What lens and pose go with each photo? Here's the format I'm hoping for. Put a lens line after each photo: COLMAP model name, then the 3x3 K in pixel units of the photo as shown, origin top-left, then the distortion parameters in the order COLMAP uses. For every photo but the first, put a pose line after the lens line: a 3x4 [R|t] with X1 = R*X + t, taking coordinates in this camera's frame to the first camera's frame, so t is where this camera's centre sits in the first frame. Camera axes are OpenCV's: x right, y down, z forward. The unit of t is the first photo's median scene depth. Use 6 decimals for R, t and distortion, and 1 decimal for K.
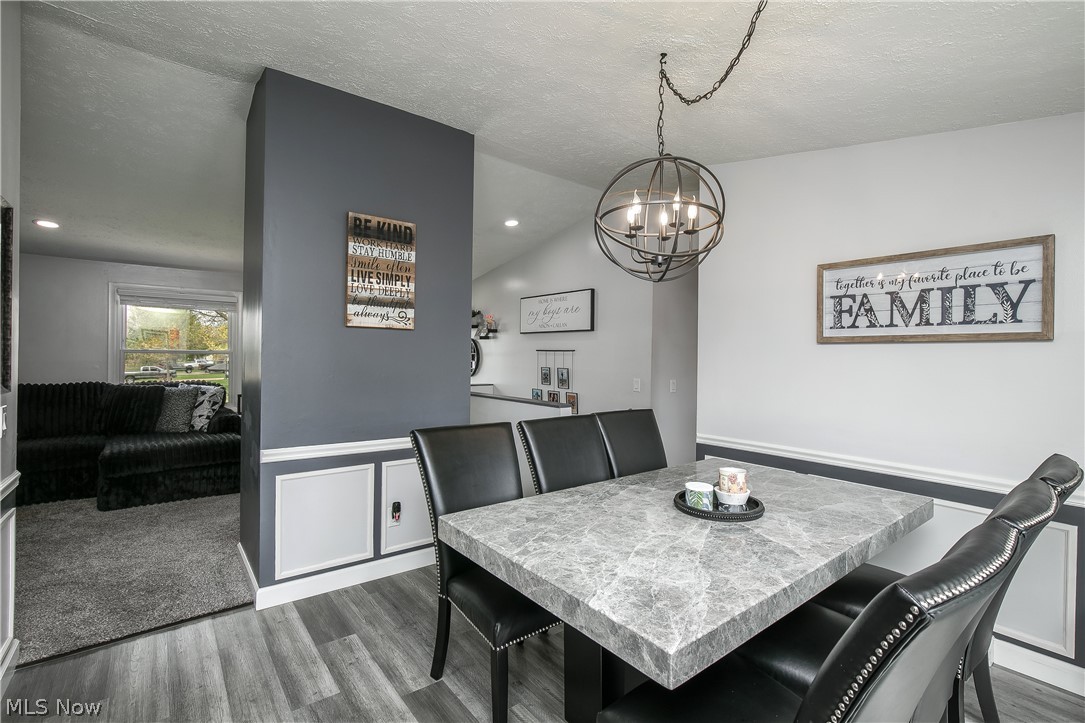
lens RADIAL K [[498.3, 0, 550.6], [0, 498.3, 358.4], [0, 0, 1]] dist [-0.010640, -0.000257]
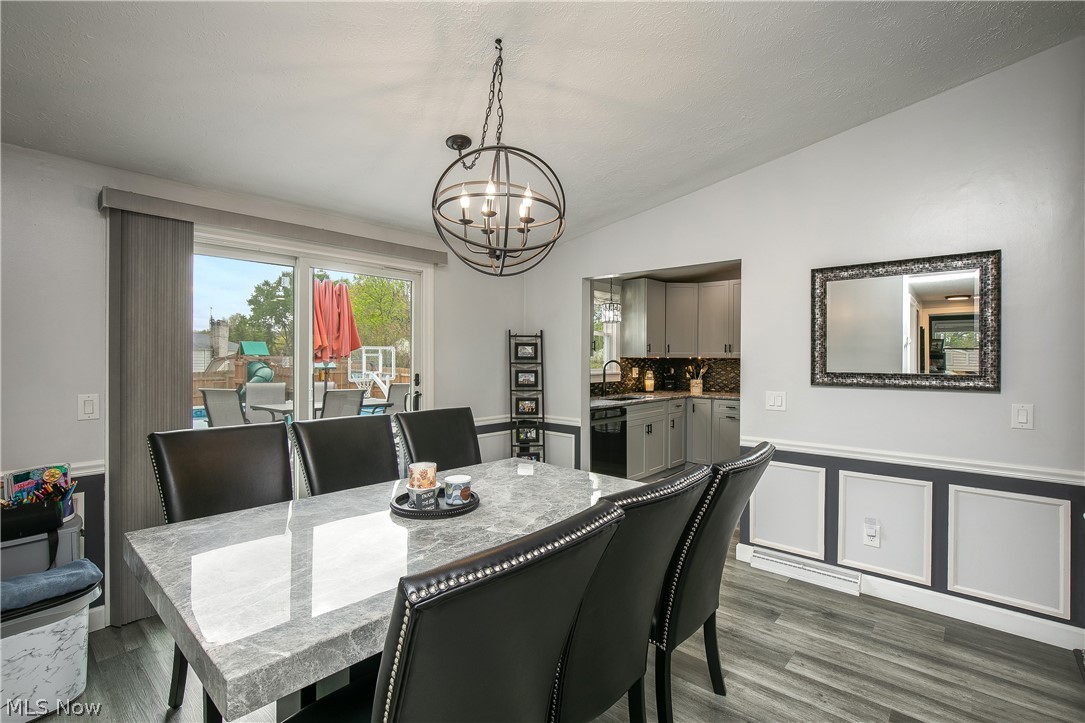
lens RADIAL K [[492.3, 0, 550.3], [0, 492.3, 361.3], [0, 0, 1]] dist [-0.013785, 0.007472]
pose [[-0.983527, -0.018756, -0.179784, 0.228967], [-0.020702, 0.999746, 0.008953, 0.000625], [0.179571, 0.012527, -0.983665, 1.558610]]
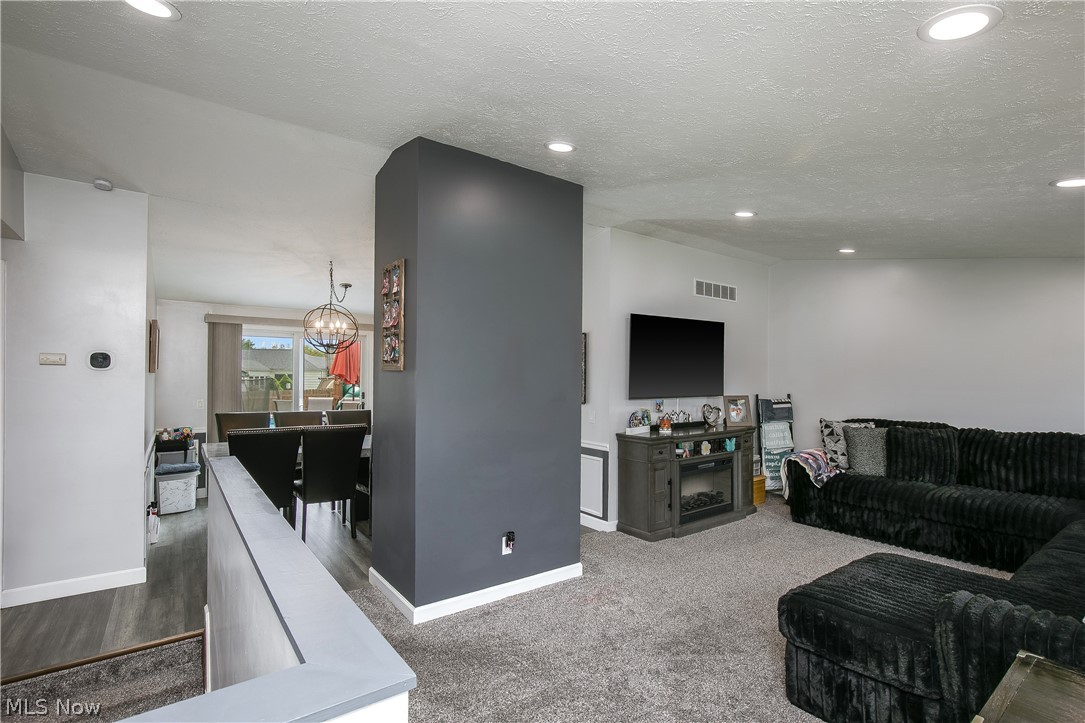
lens RADIAL K [[505.1, 0, 546.0], [0, 505.1, 377.7], [0, 0, 1]] dist [-0.000647, -0.000051]
pose [[-0.999243, -0.025211, 0.029633, -0.739209], [-0.025010, 0.999662, 0.007141, -0.065020], [-0.029803, 0.006394, -0.999535, 2.769286]]
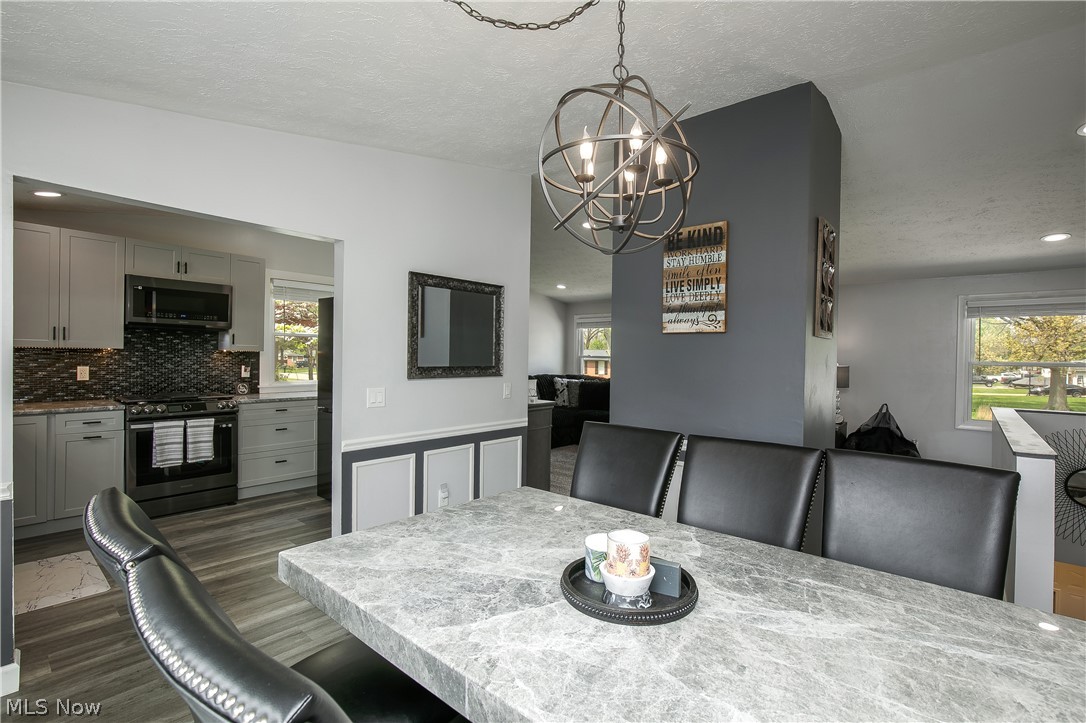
lens RADIAL K [[499.8, 0, 544.6], [0, 499.8, 359.9], [0, 0, 1]] dist [-0.002975, 0.000594]
pose [[0.179185, -0.003670, -0.983809, 0.740767], [-0.017101, 0.999830, -0.006844, 0.009208], [0.983667, 0.018050, 0.179092, 0.605927]]
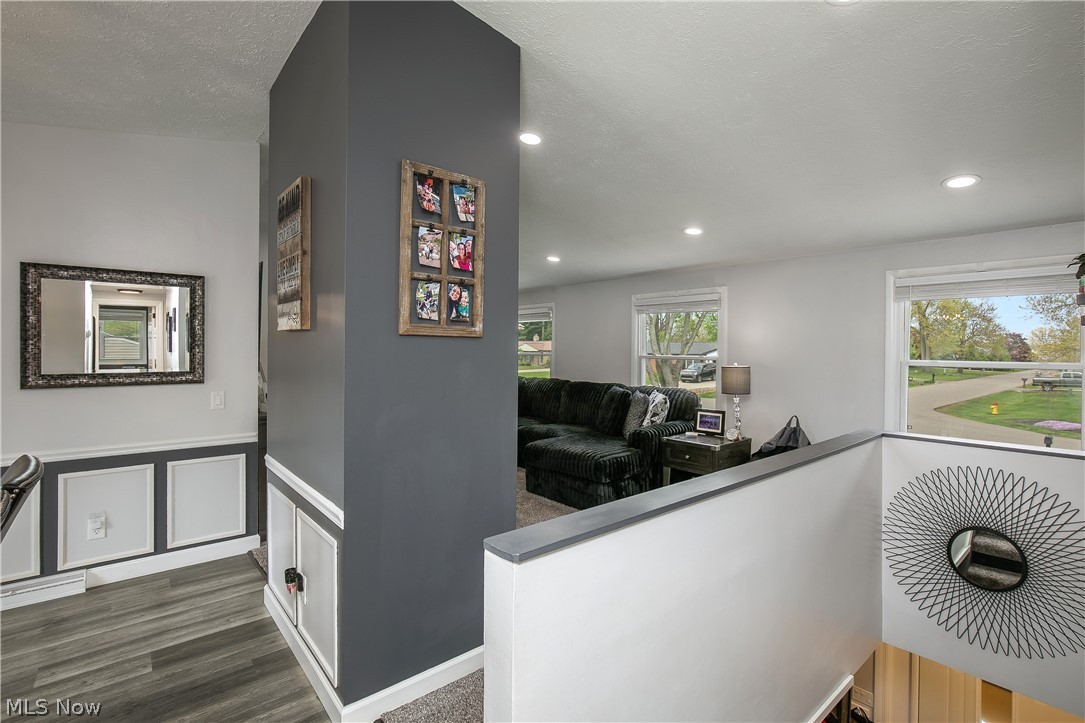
lens RADIAL K [[508.6, 0, 541.9], [0, 508.6, 352.0], [0, 0, 1]] dist [-0.000714, 0.000089]
pose [[0.021352, -0.006564, -0.999750, 0.539647], [-0.012457, 0.999899, -0.006831, -0.033143], [0.999694, 0.012600, 0.021268, 1.625754]]
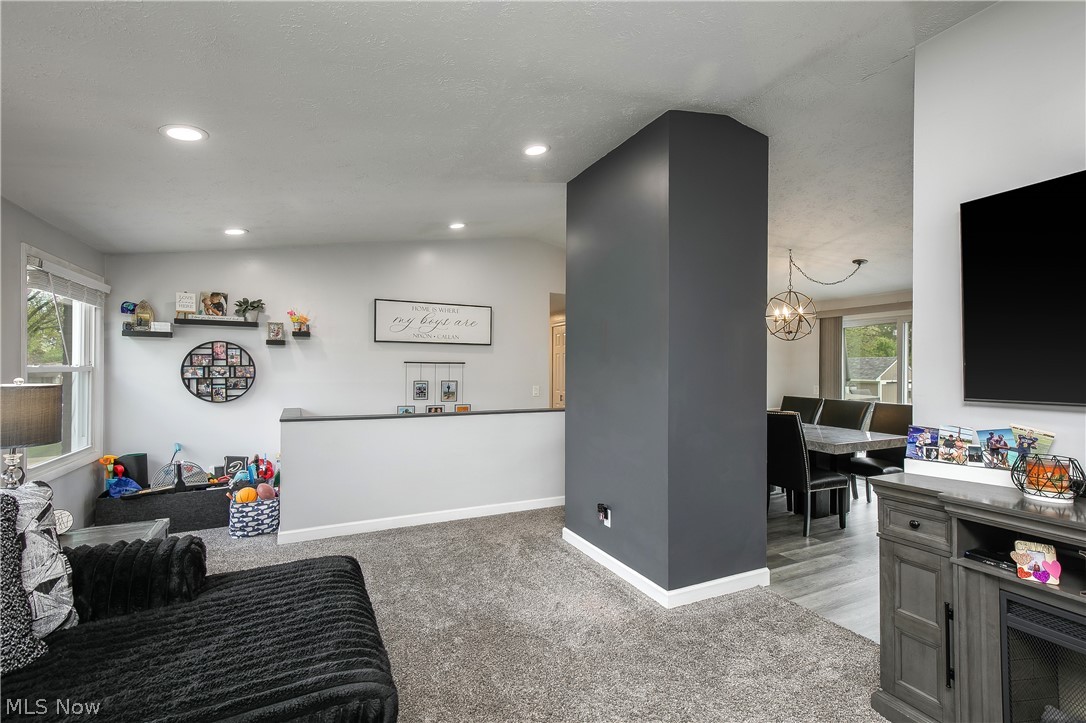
lens RADIAL K [[492.8, 0, 550.8], [0, 492.8, 361.3], [0, 0, 1]] dist [-0.013785, 0.007472]
pose [[0.213023, -0.000187, 0.977047, -1.955416], [0.000812, 1.000000, 0.000014, -0.041027], [-0.977047, 0.000790, 0.213023, 1.314203]]
